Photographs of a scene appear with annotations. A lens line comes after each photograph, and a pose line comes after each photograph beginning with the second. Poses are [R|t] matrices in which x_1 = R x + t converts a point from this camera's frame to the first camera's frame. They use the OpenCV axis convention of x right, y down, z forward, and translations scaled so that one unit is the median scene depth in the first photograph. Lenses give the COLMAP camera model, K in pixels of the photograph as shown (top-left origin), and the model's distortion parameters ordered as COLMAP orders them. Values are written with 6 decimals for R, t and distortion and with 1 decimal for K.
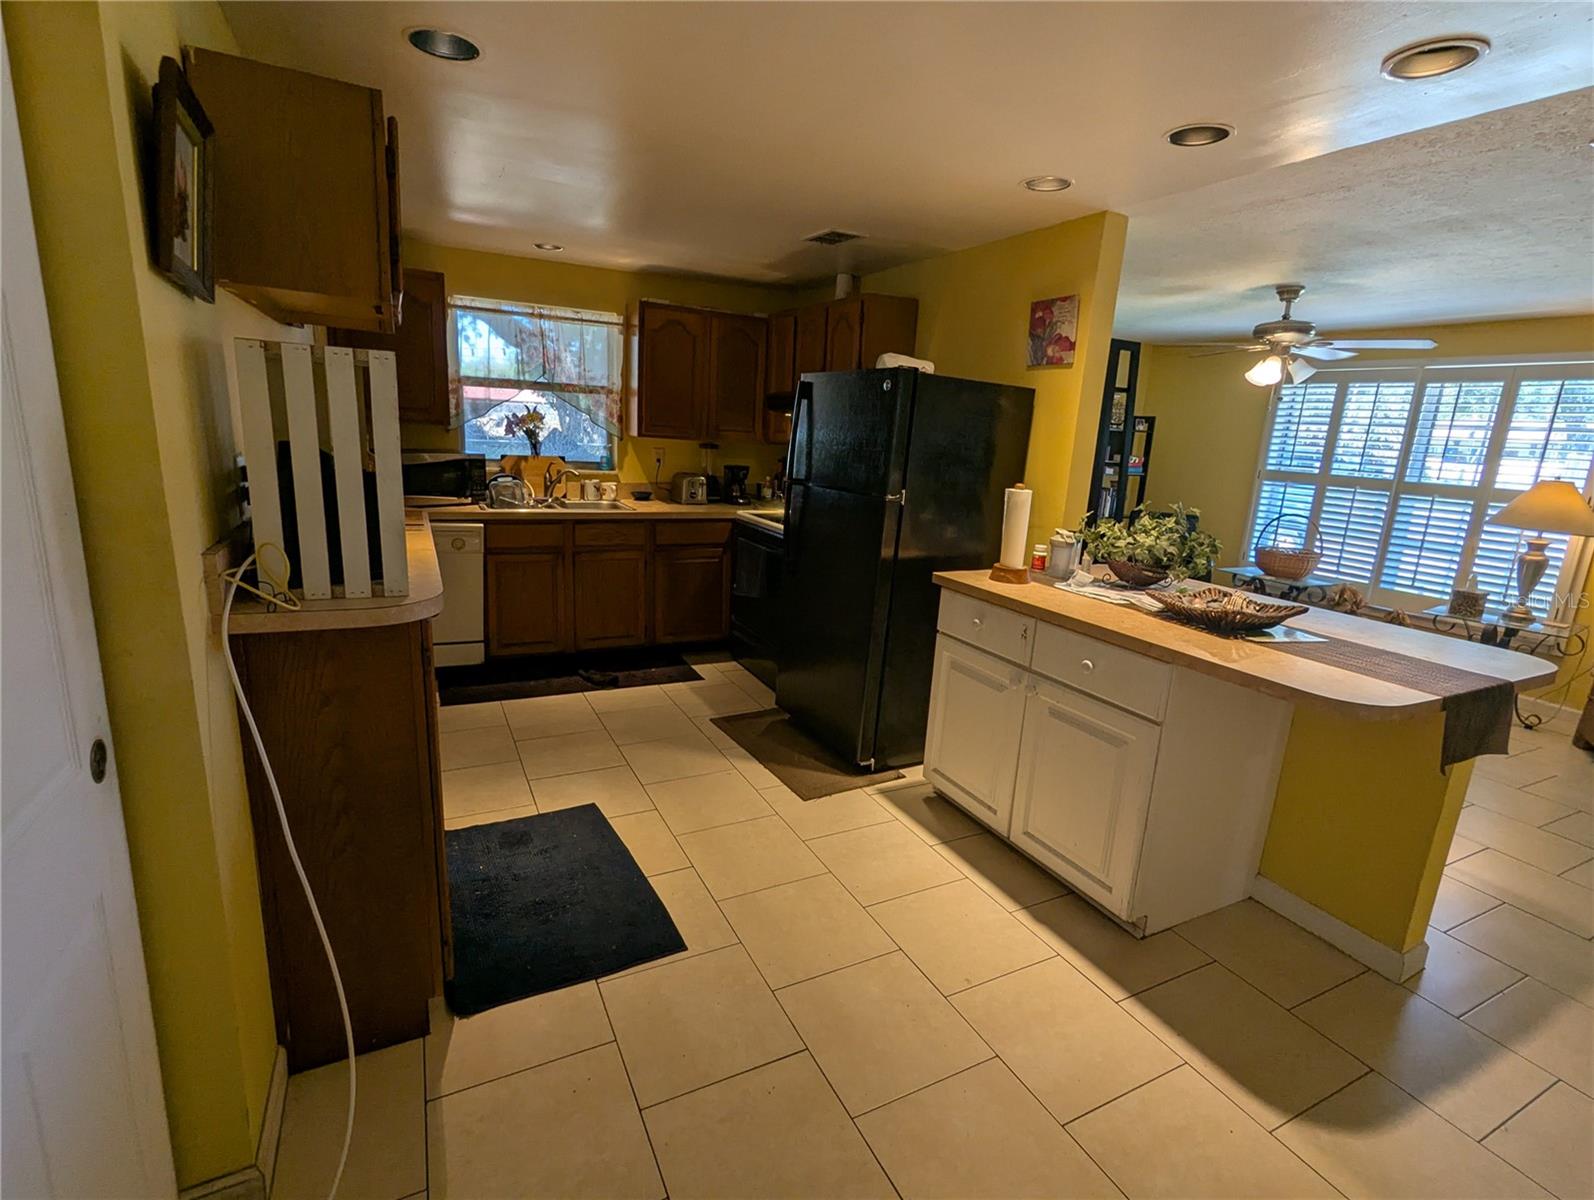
lens RADIAL K [[758.1, 0, 791.6], [0, 758.1, 599.3], [0, 0, 1]] dist [0.000072, -0.000001]
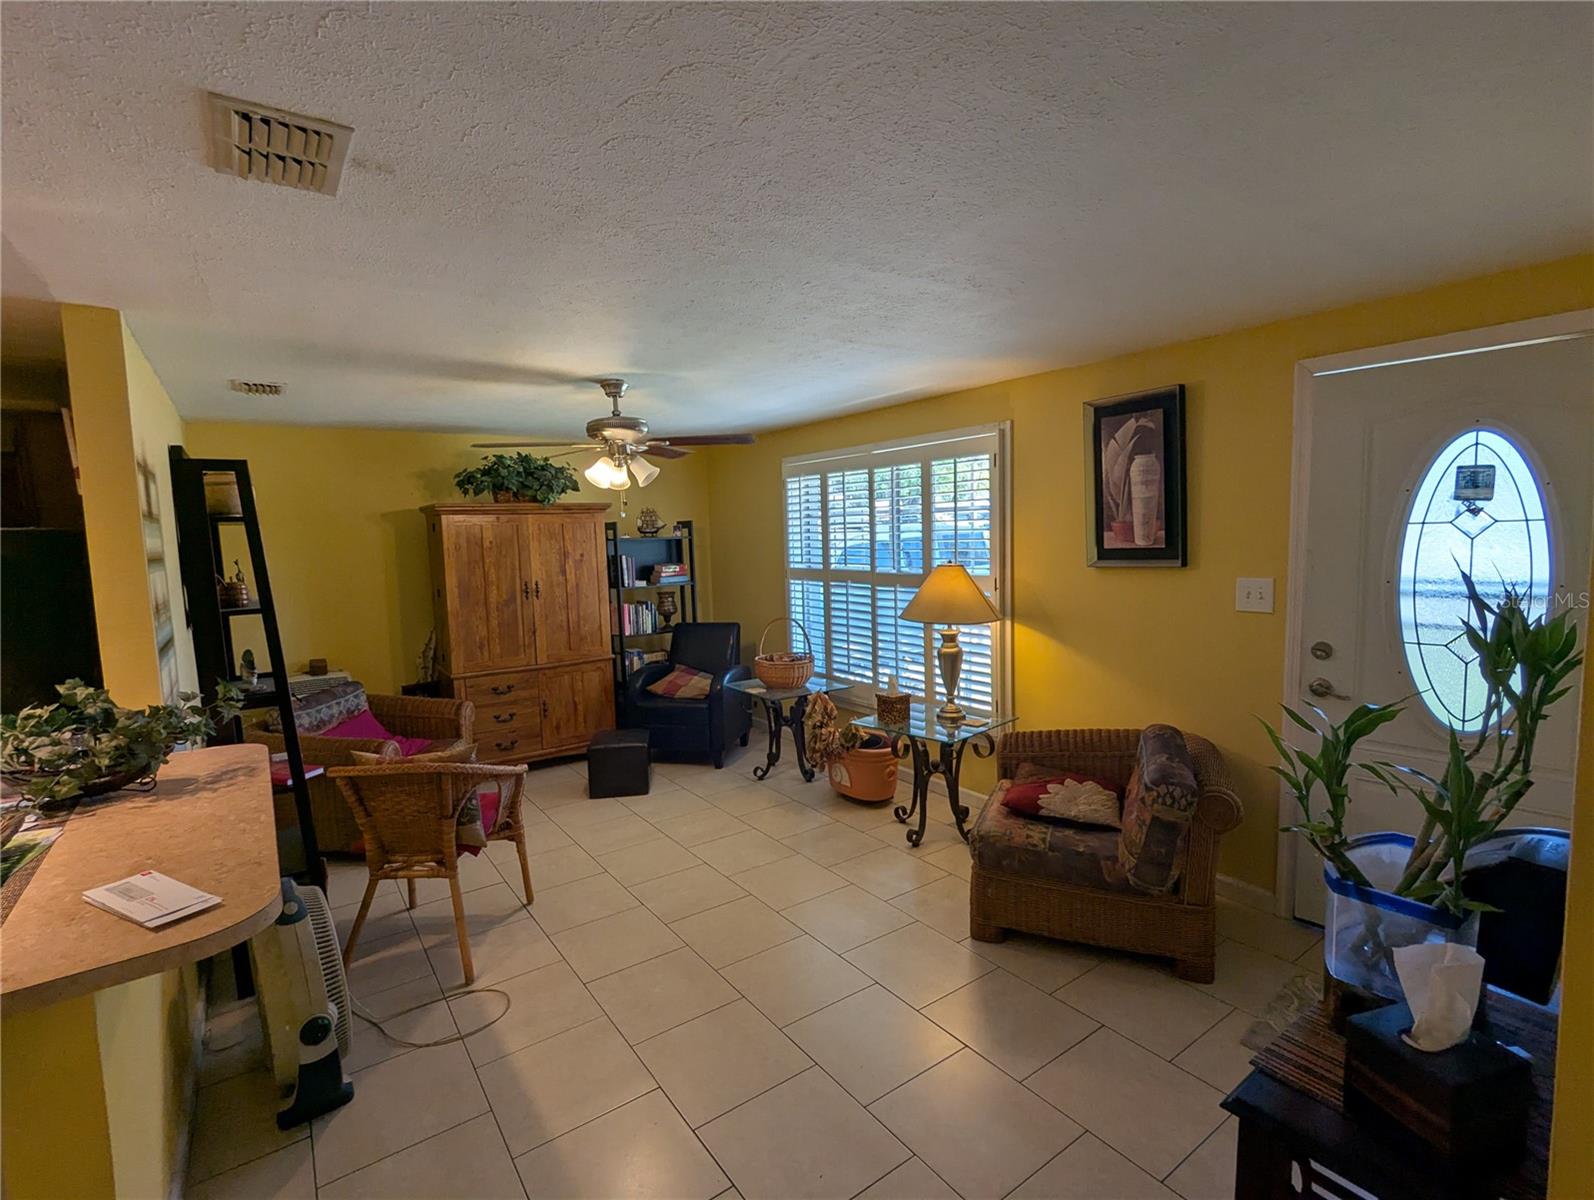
lens RADIAL K [[758.1, 0, 797.6], [0, 758.1, 602.2], [0, 0, 1]] dist [0.000072, -0.000001]
pose [[0.984540, -0.099044, 0.144466, 0.704701], [0.116933, 0.985729, -0.121101, -0.024064], [-0.130410, 0.136121, 0.982071, 0.137343]]
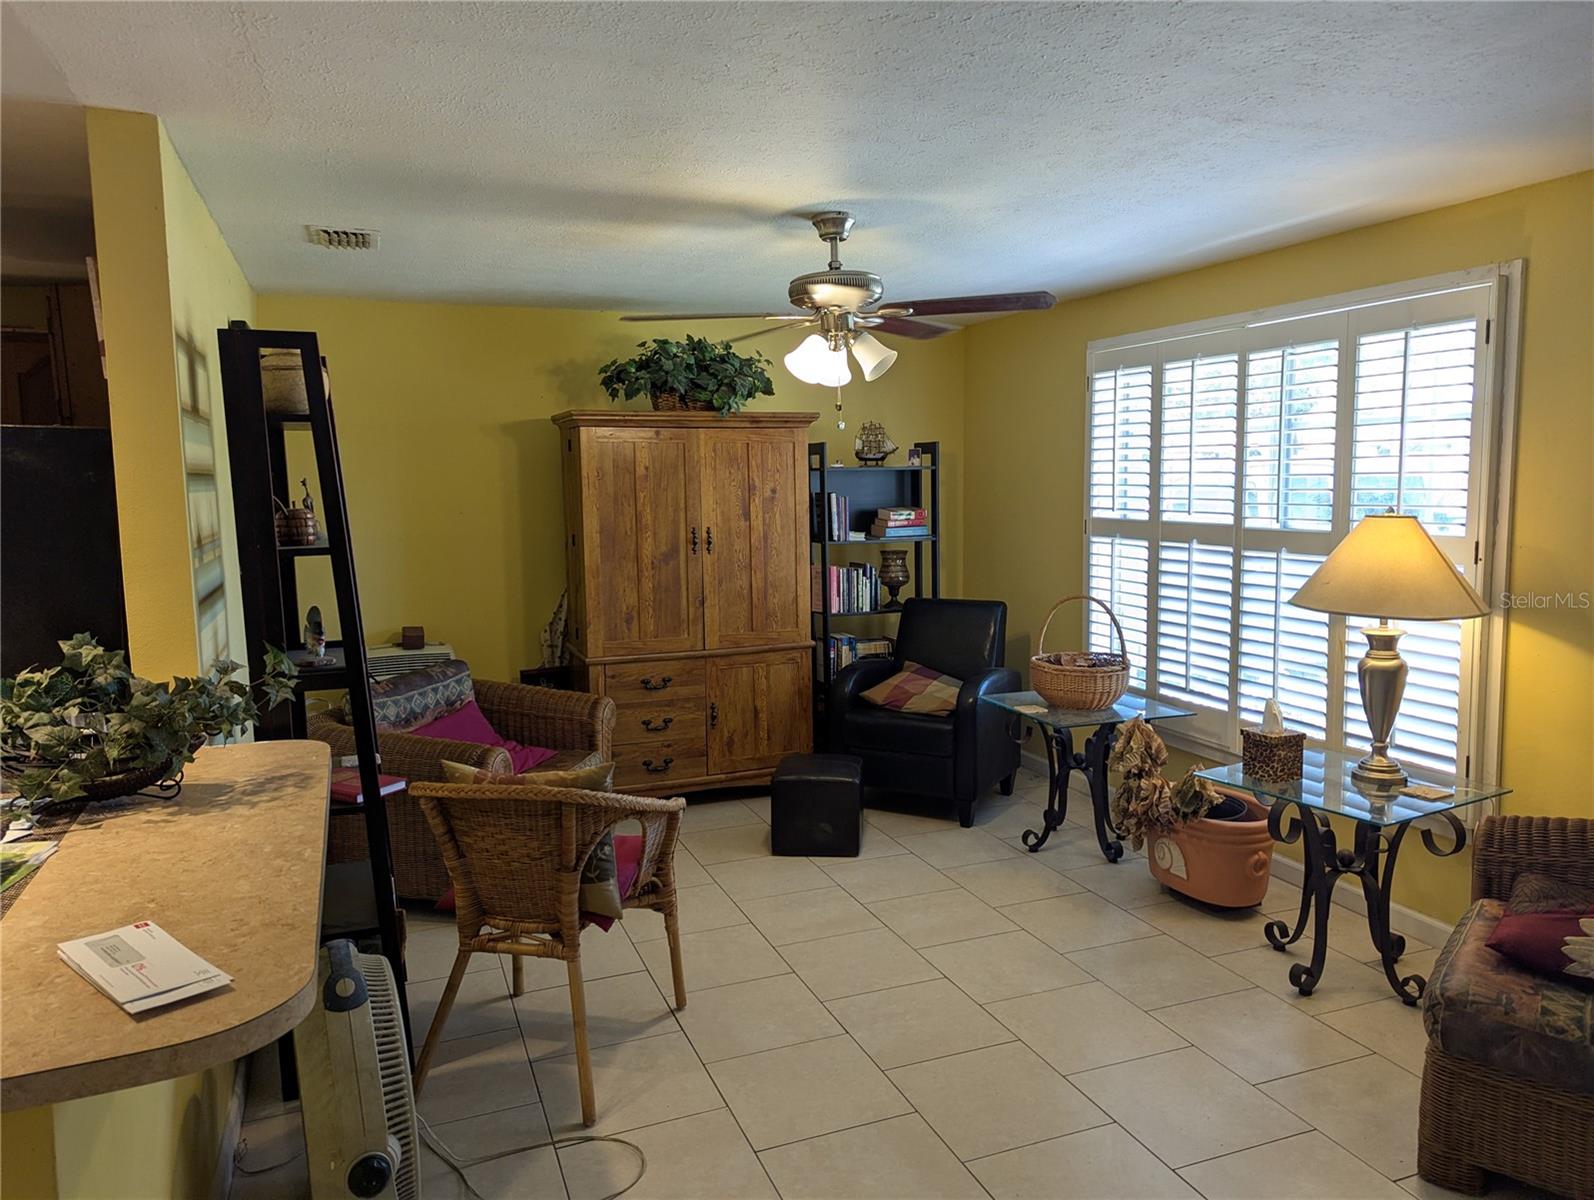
lens RADIAL K [[1121.9, 0, 816.8], [0, 1121.9, 595.3], [0, 0, 1]] dist [0.058002, -0.045735]
pose [[0.994231, -0.059507, -0.089237, 0.693576], [0.048493, 0.991483, -0.120874, -0.026992], [0.095670, 0.115849, 0.988649, 0.195991]]
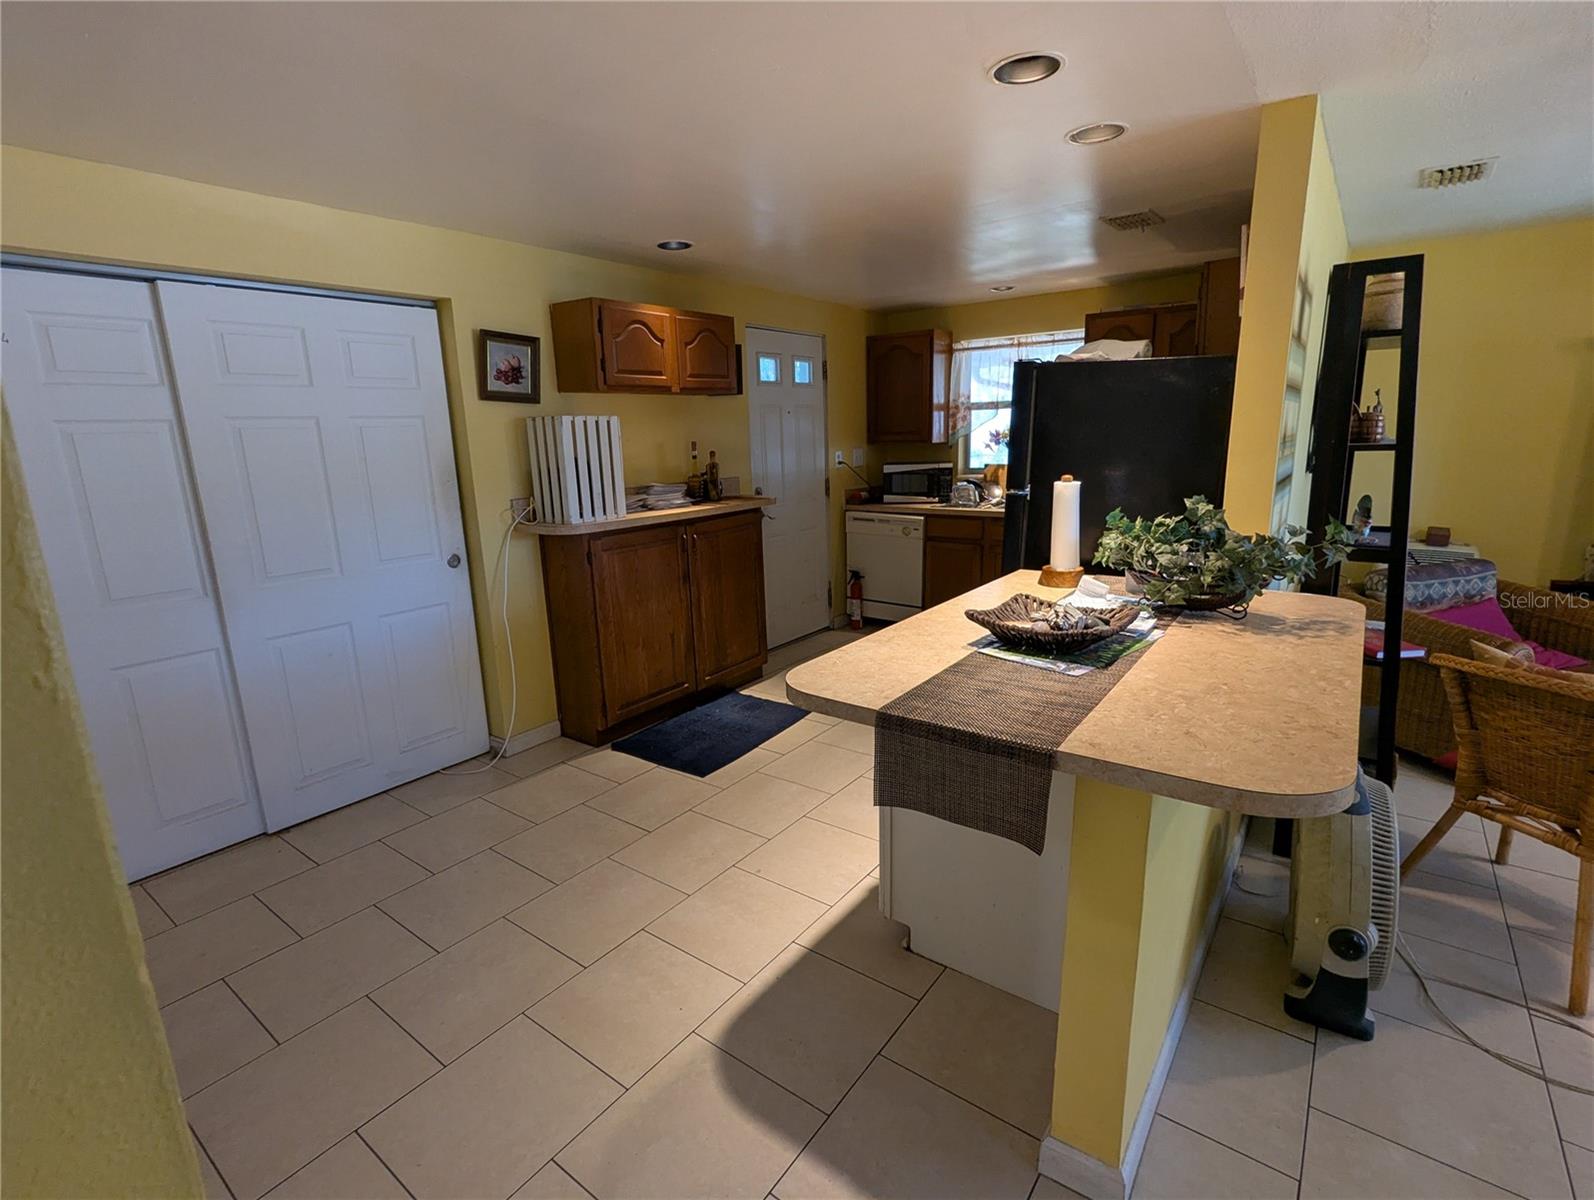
lens RADIAL K [[758.1, 0, 799.3], [0, 758.1, 600.9], [0, 0, 1]] dist [0.000072, -0.000001]
pose [[0.443892, 0.131033, -0.886448, 0.652035], [-0.151511, 0.985983, 0.069877, -0.015138], [0.883178, 0.103289, 0.457523, 0.221596]]
